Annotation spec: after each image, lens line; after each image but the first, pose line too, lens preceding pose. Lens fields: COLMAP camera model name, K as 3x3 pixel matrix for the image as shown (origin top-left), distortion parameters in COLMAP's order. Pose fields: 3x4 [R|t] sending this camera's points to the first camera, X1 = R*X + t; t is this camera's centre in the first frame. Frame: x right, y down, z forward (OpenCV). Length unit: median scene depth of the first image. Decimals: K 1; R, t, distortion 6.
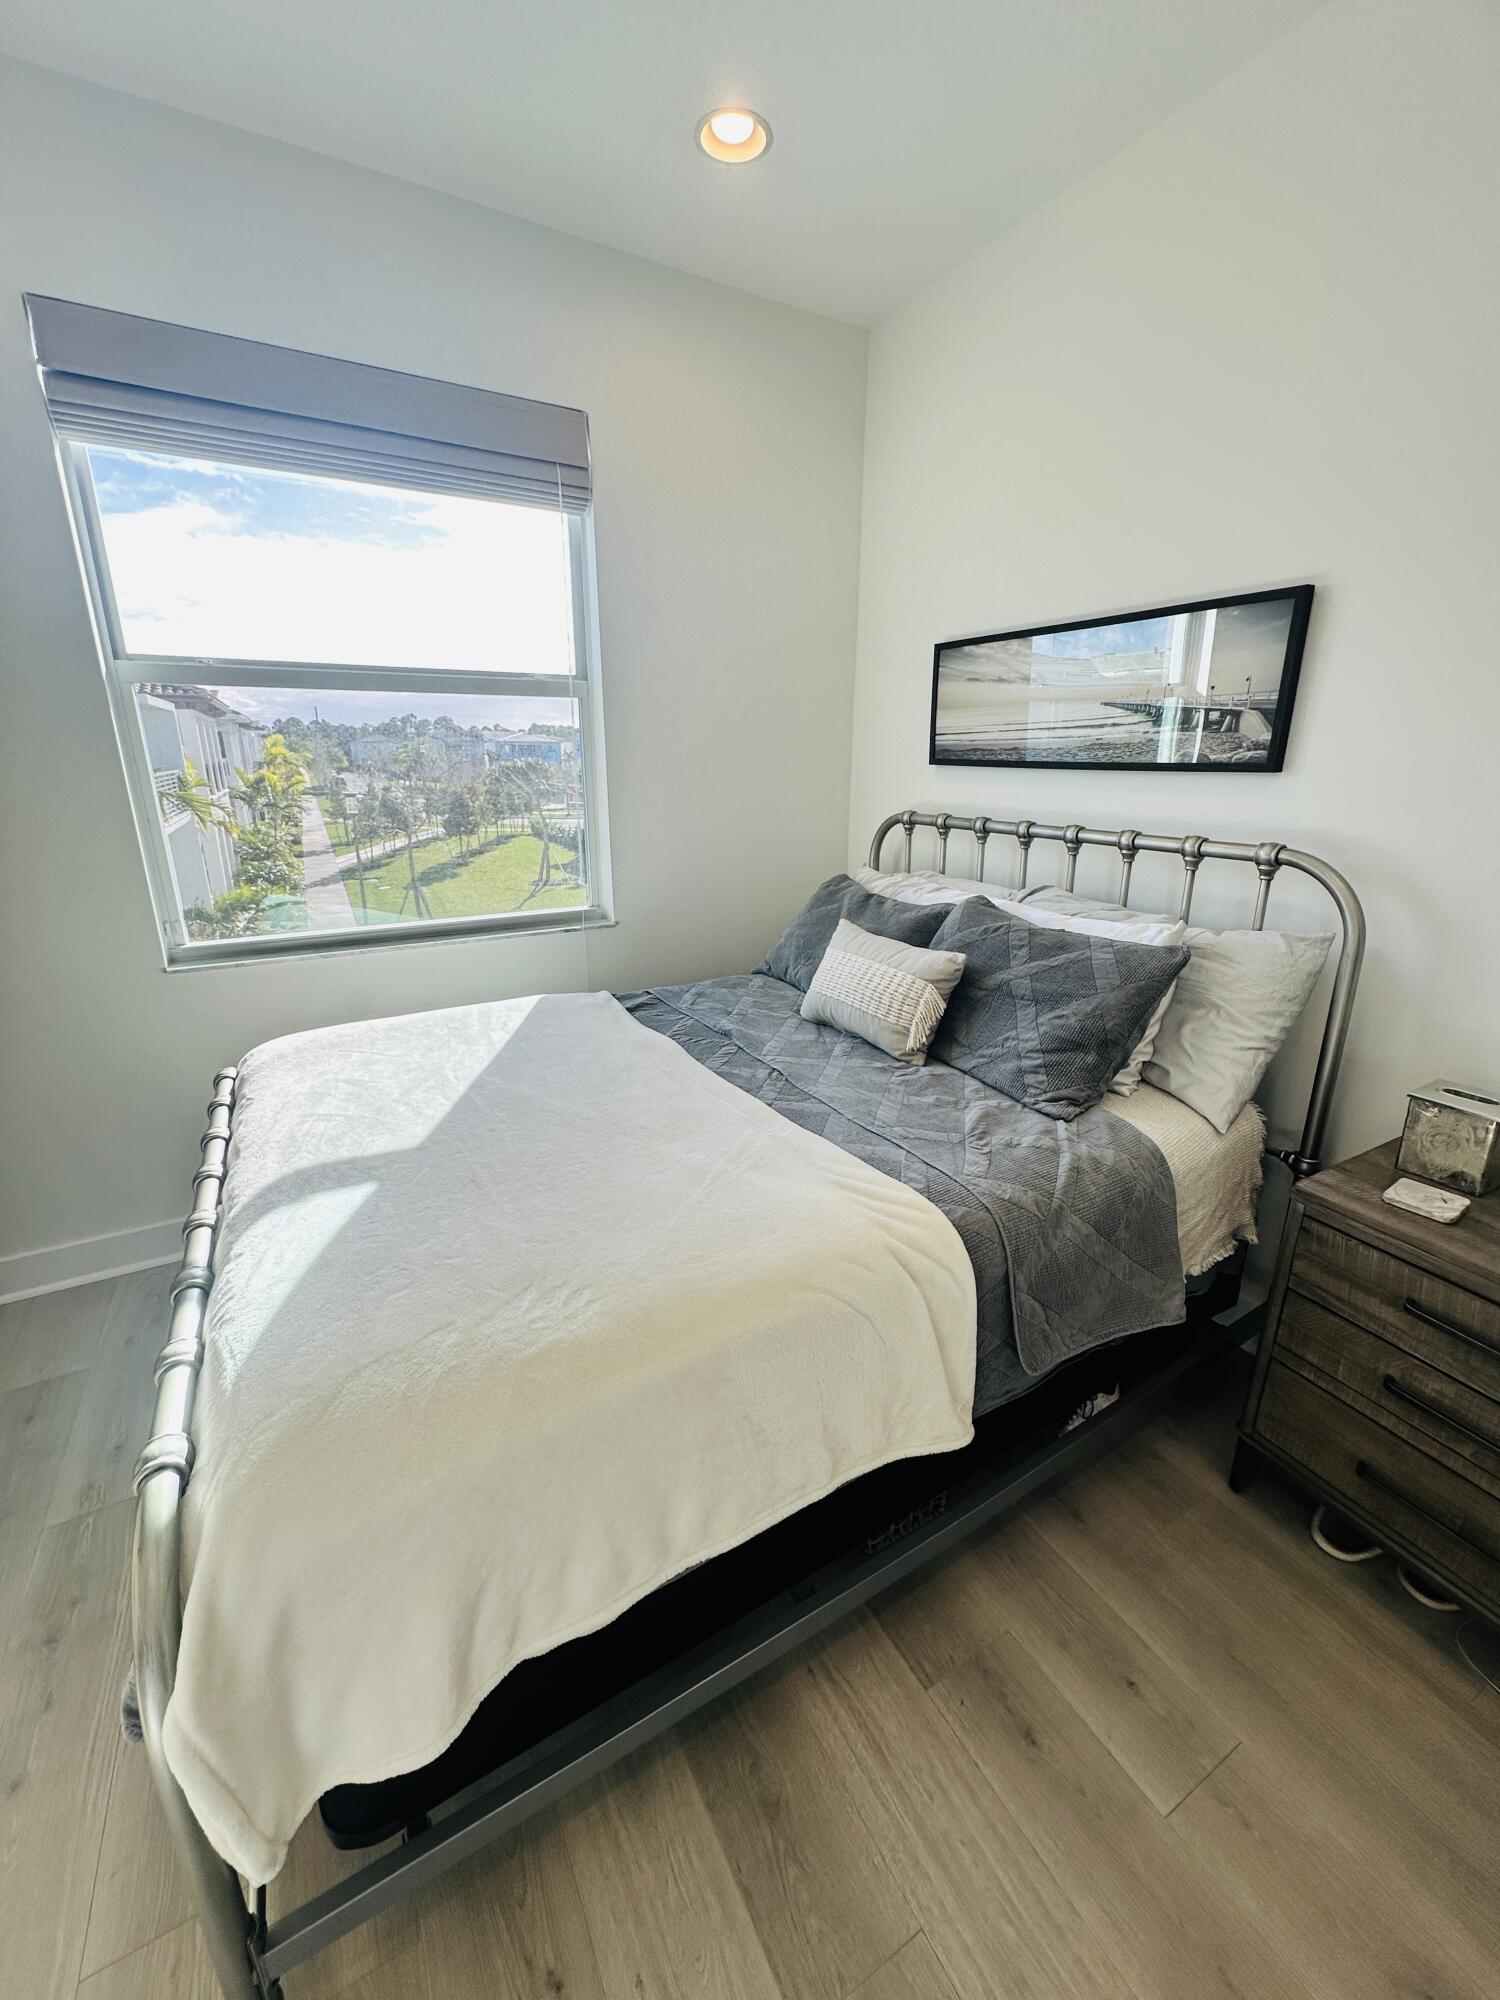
lens RADIAL K [[799.6, 0, 750.3], [0, 799.6, 997.7], [0, 0, 1]] dist [-0.001167, 0.000573]
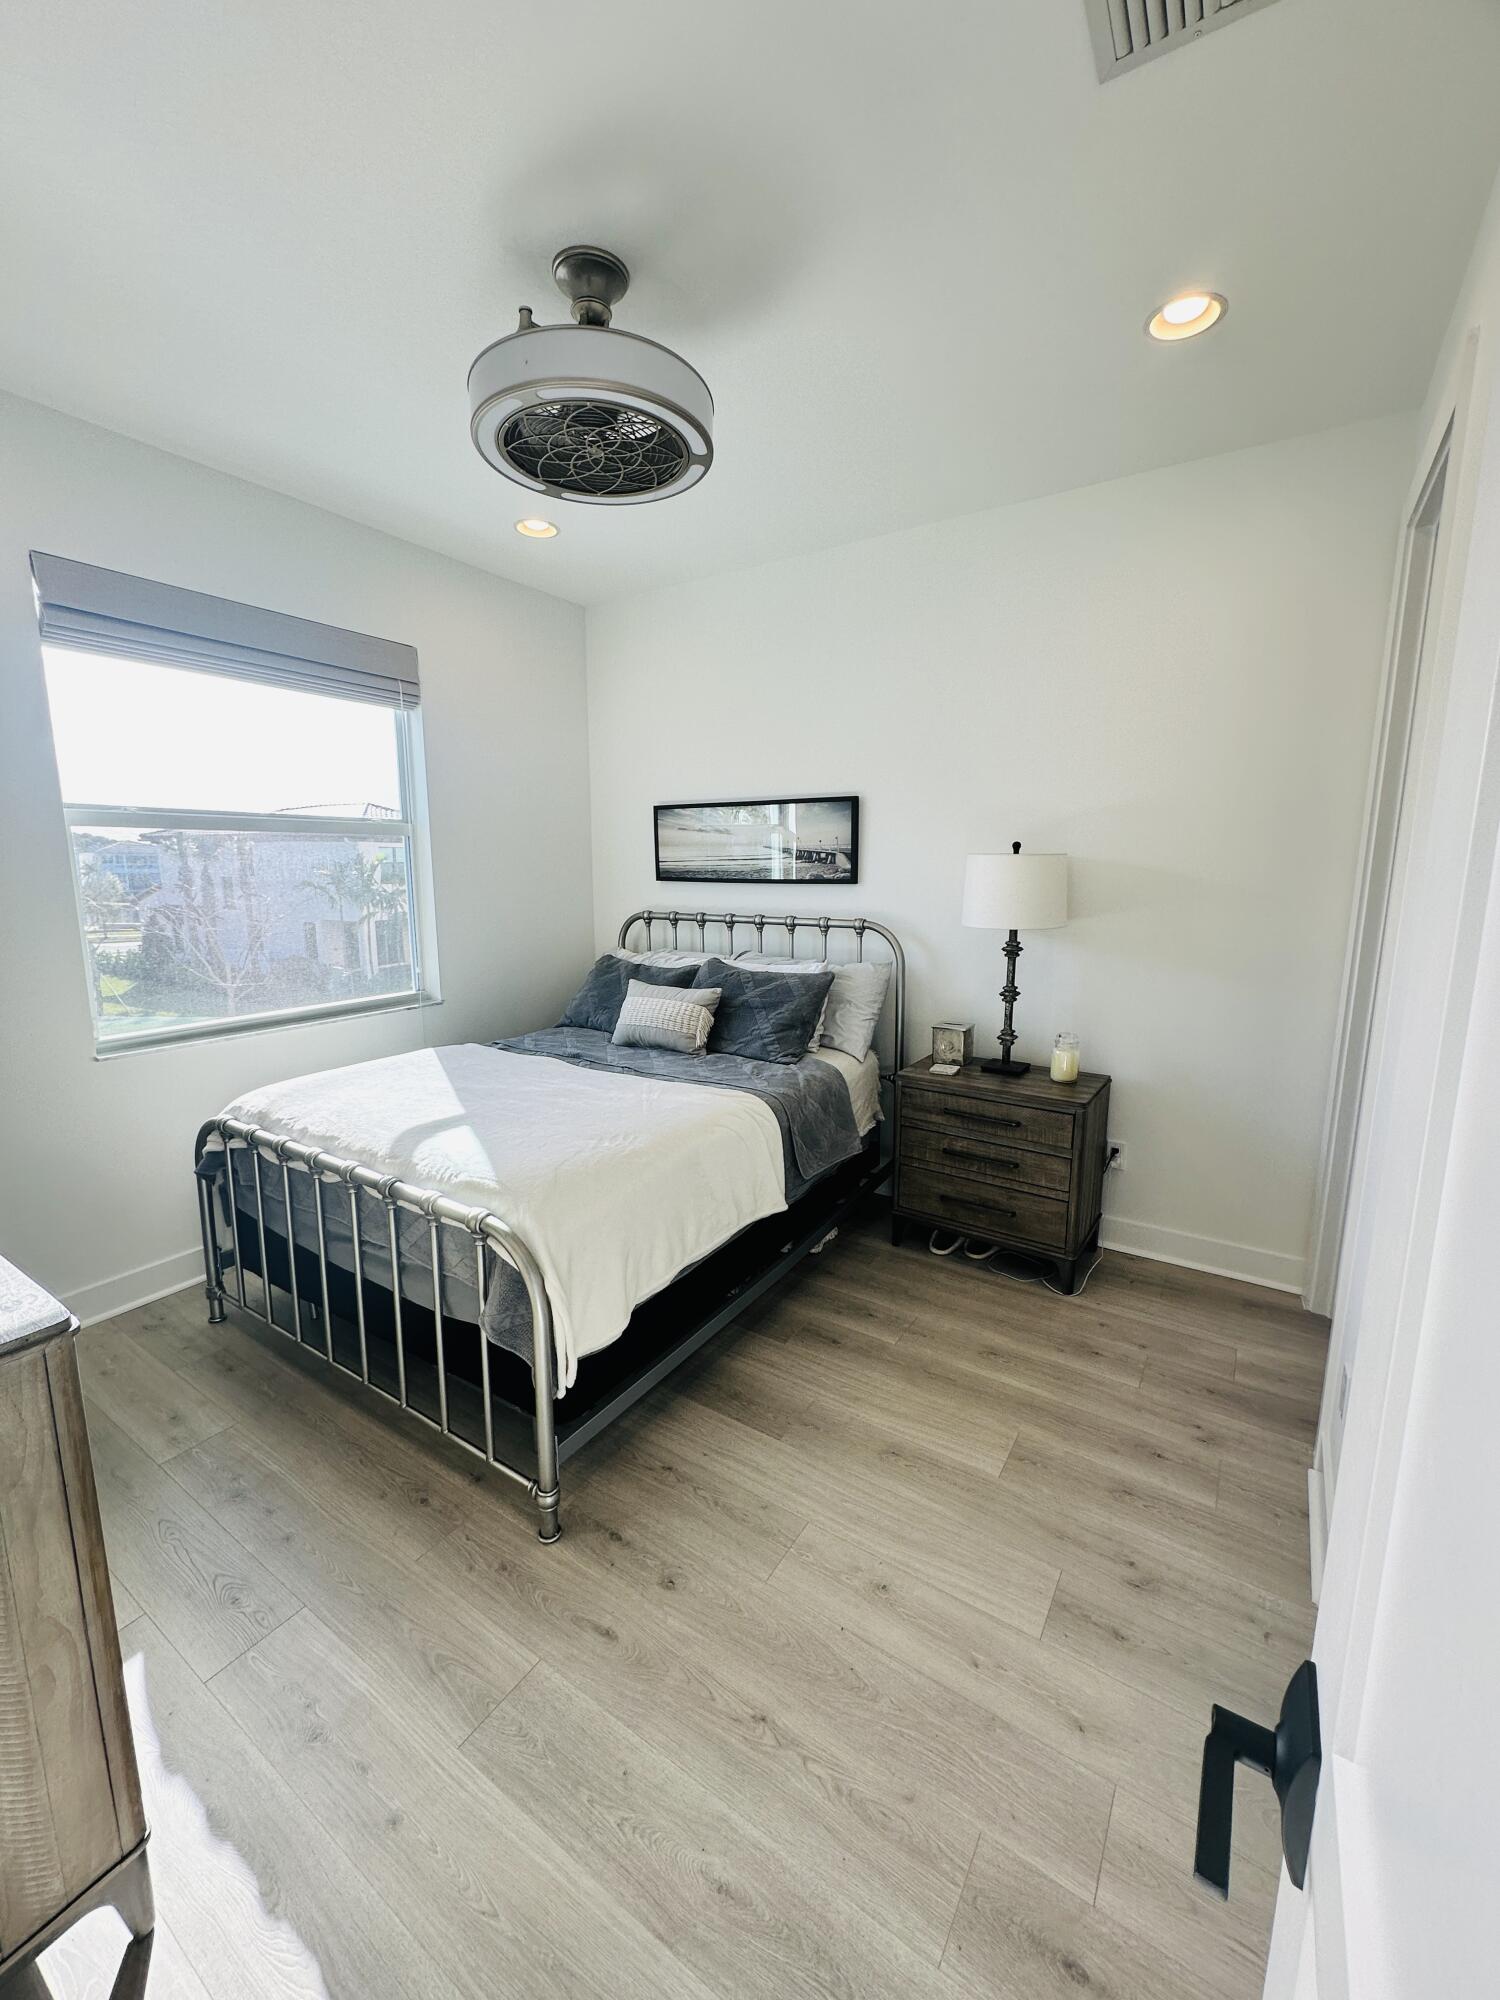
lens RADIAL K [[799.6, 0, 750.3], [0, 799.6, 997.7], [0, 0, 1]] dist [-0.001167, 0.000573]
pose [[0.888023, -0.078823, 0.452992, -0.482234], [0.137308, 0.985703, -0.097653, 0.150545], [-0.438818, 0.148918, 0.886150, -0.586377]]
